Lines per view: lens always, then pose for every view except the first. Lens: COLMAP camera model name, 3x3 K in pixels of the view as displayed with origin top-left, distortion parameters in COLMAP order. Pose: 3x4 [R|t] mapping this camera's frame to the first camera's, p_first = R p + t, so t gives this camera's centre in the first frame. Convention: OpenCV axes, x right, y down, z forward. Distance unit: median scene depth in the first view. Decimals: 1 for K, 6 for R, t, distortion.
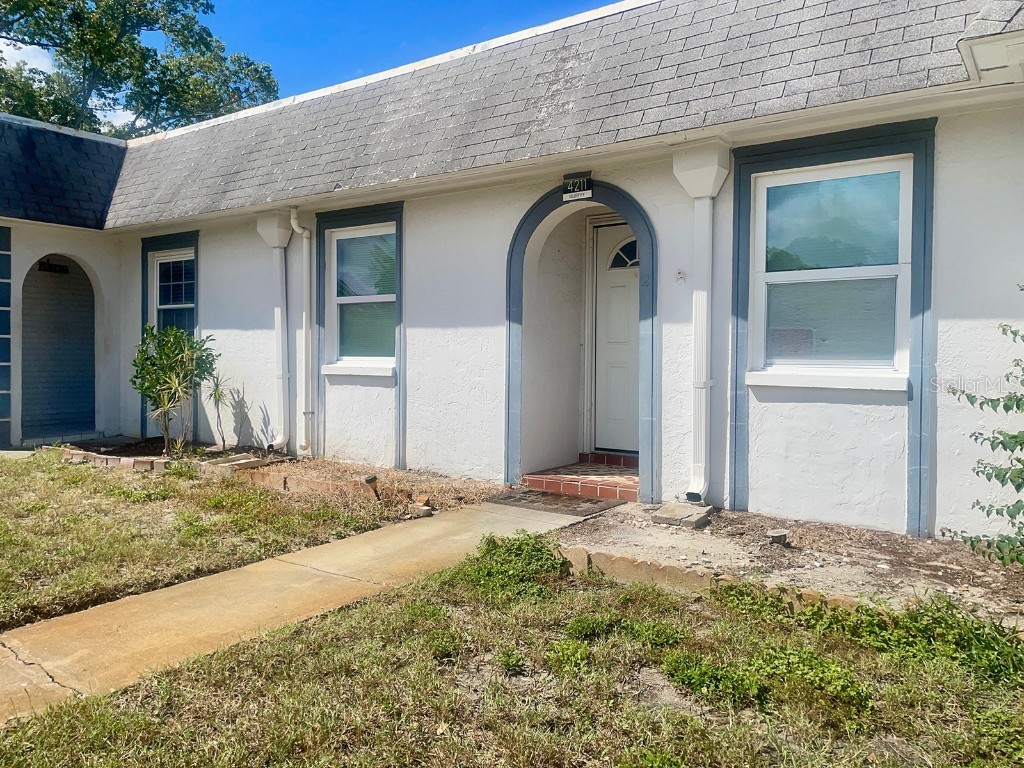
lens RADIAL K [[775.9, 0, 512.0], [0, 775.9, 384.0], [0, 0, 1]] dist [0.034931, -0.004450]
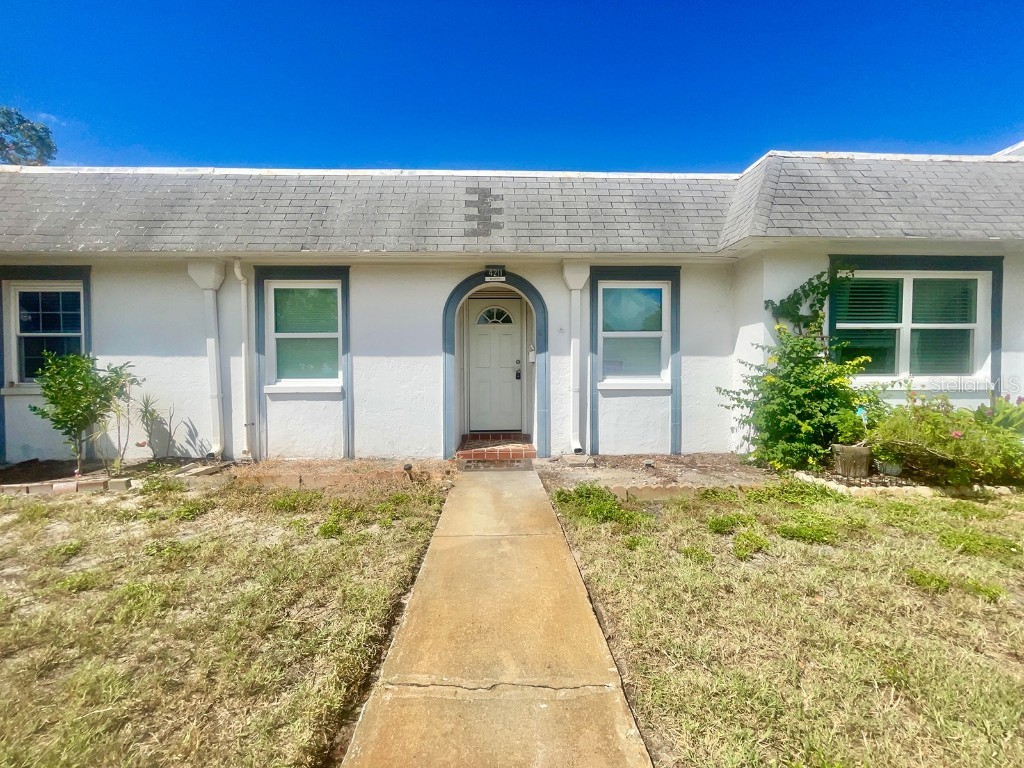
lens RADIAL K [[418.8, 0, 508.7], [0, 418.8, 389.9], [0, 0, 1]] dist [-0.001662, -0.000025]
pose [[0.791314, -0.033316, 0.610502, -0.400669], [0.035203, 0.999340, 0.008907, -0.011219], [-0.610396, 0.014444, 0.791965, 0.247691]]
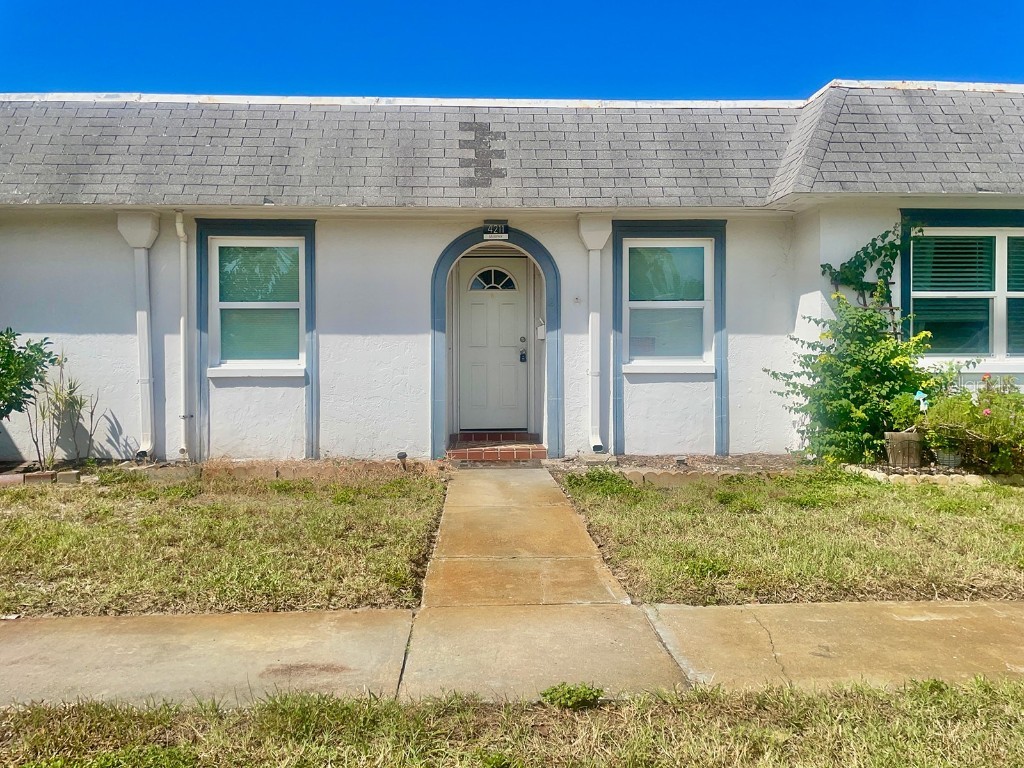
lens RADIAL K [[775.9, 0, 512.0], [0, 775.9, 384.0], [0, 0, 1]] dist [0.034931, -0.004450]
pose [[0.780909, -0.023645, 0.624197, -0.660543], [0.035434, 0.999351, -0.006473, 0.019858], [-0.623639, 0.027173, 0.781240, -0.053402]]
